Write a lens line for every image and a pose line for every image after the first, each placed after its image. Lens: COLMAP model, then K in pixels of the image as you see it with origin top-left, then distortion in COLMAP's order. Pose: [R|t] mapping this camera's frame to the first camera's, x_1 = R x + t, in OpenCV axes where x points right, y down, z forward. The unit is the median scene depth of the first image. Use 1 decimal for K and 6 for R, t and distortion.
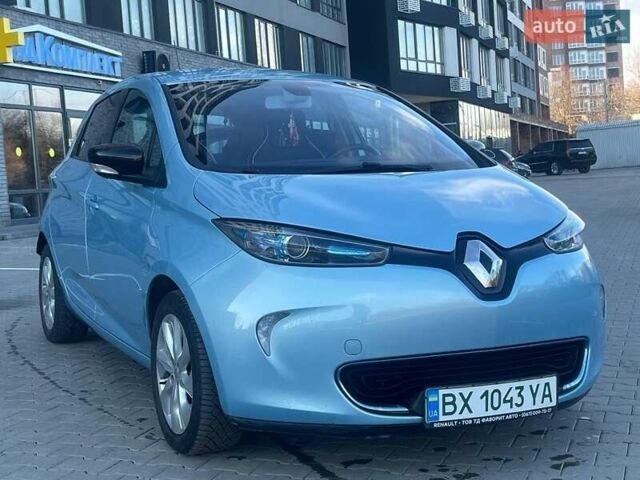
lens RADIAL K [[976.9, 0, 317.3], [0, 976.9, 237.0], [0, 0, 1]] dist [0.108640, 0.000000]
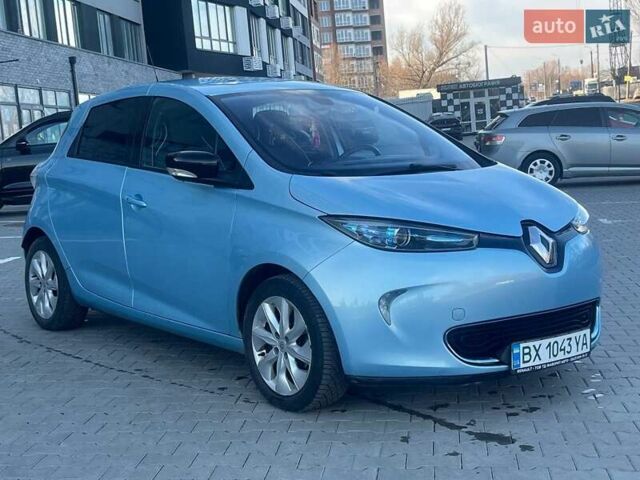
lens RADIAL K [[976.9, 0, 319.4], [0, 976.9, 241.3], [0, 0, 1]] dist [0.108640, 0.000000]
pose [[0.973139, -0.037471, 0.227148, -0.387419], [0.030905, 0.998997, 0.032396, -0.026253], [-0.228134, -0.024506, 0.973321, -0.176775]]
